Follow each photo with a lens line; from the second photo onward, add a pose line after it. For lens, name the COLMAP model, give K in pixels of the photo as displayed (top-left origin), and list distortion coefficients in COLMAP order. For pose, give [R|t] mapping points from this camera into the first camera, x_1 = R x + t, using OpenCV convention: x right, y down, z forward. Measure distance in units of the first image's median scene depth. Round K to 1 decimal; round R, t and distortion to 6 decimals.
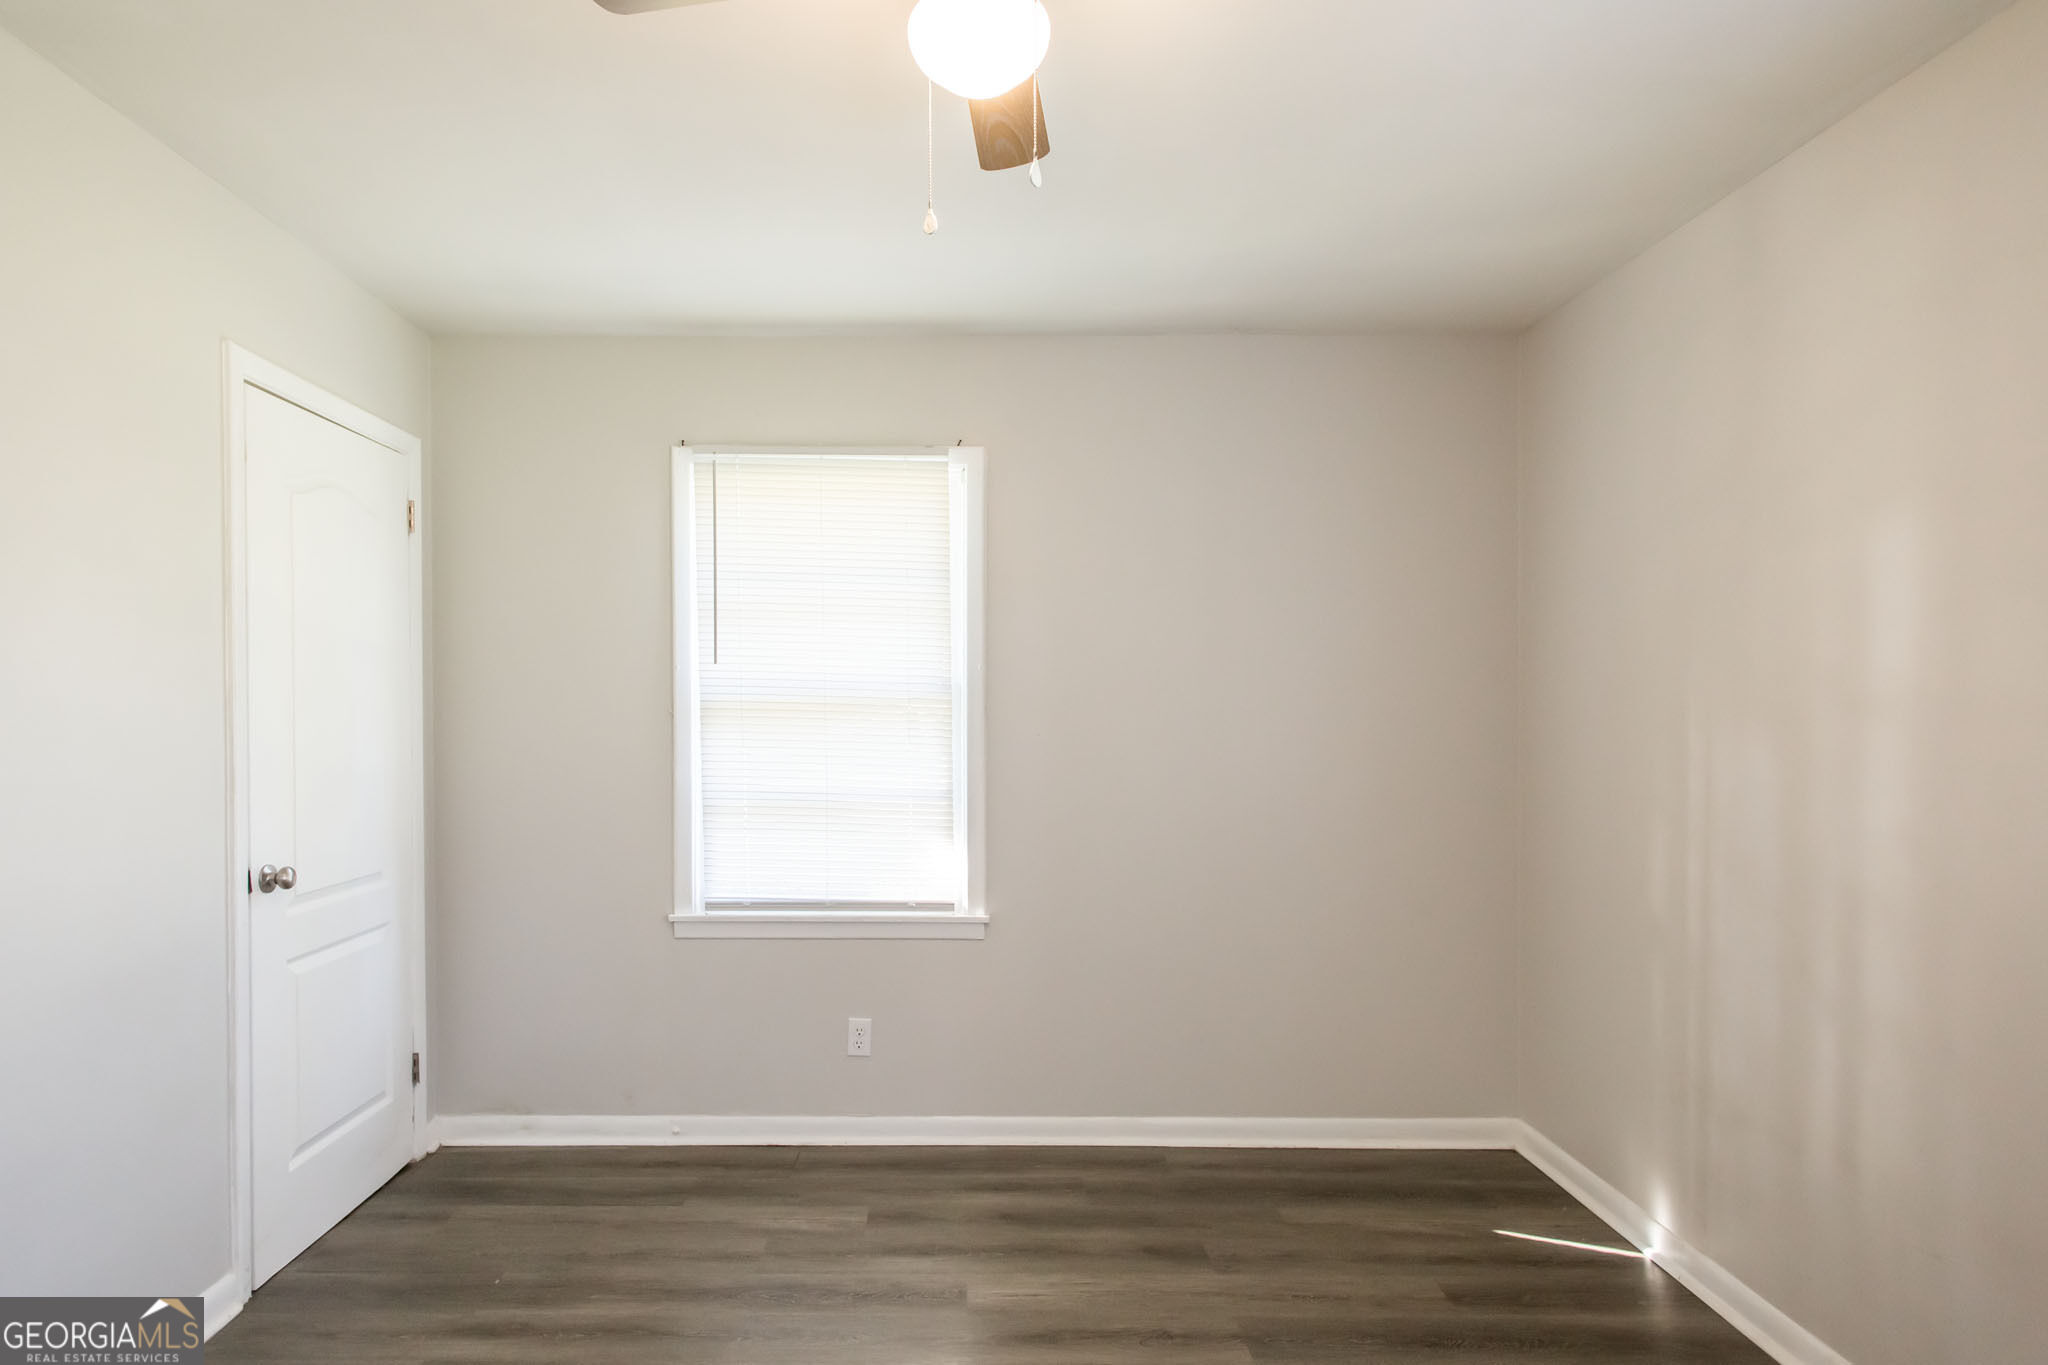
lens RADIAL K [[1185.3, 0, 1025.3], [0, 1185.3, 730.0], [0, 0, 1]] dist [0.033308, -0.000758]
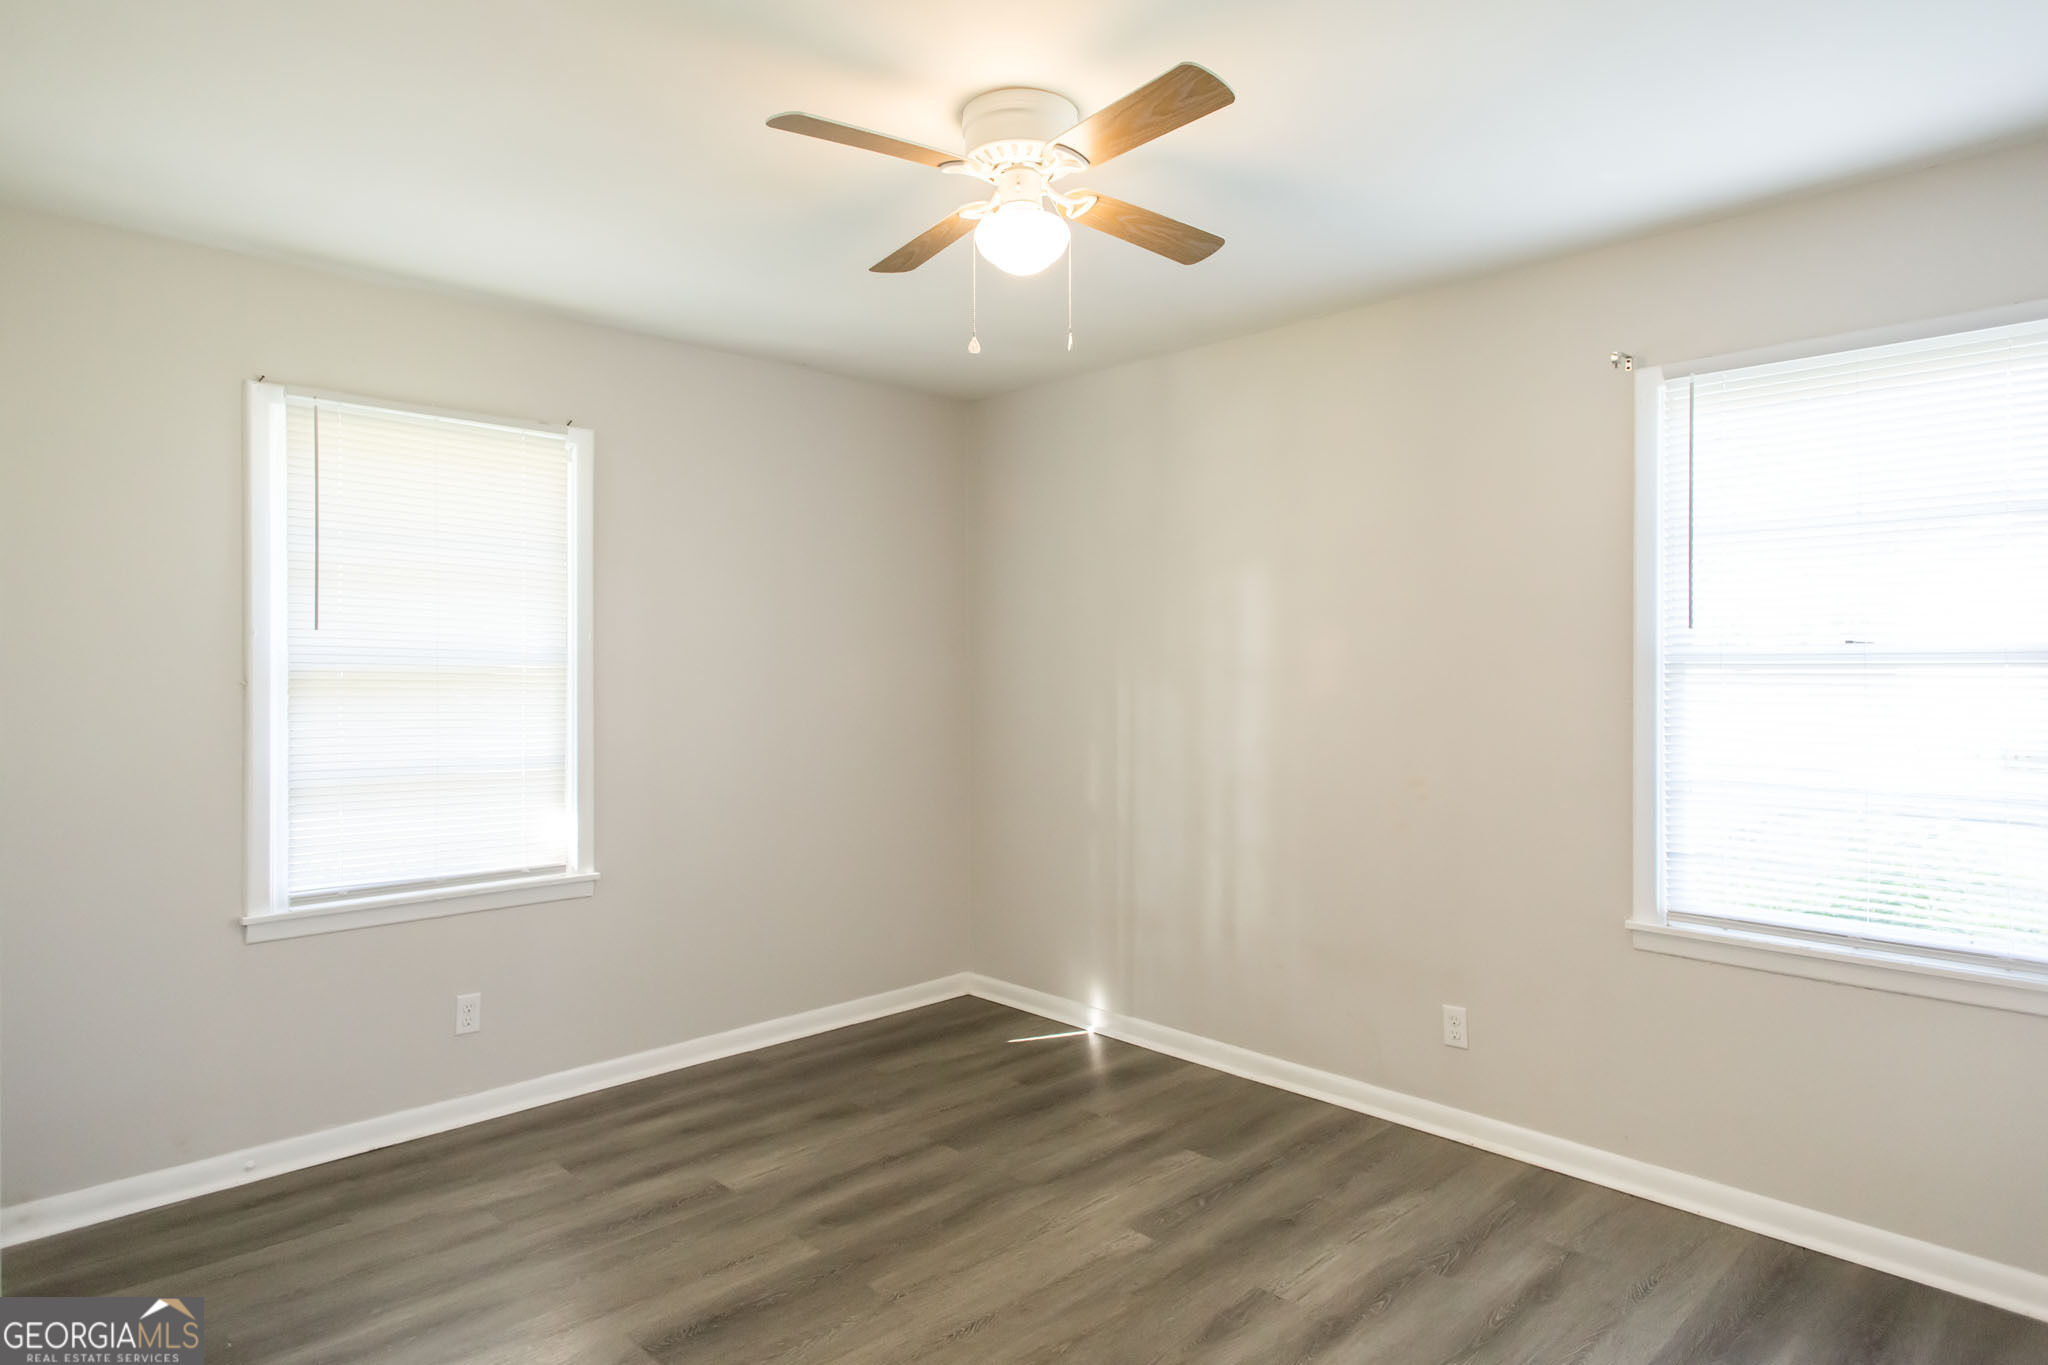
lens RADIAL K [[1185.3, 0, 1015.9], [0, 1185.3, 676.5], [0, 0, 1]] dist [0.033308, -0.000758]
pose [[0.718367, -0.008390, 0.695614, -0.516479], [0.015255, 0.999877, -0.003695, -0.008866], [-0.695497, 0.013266, 0.718406, -0.025008]]
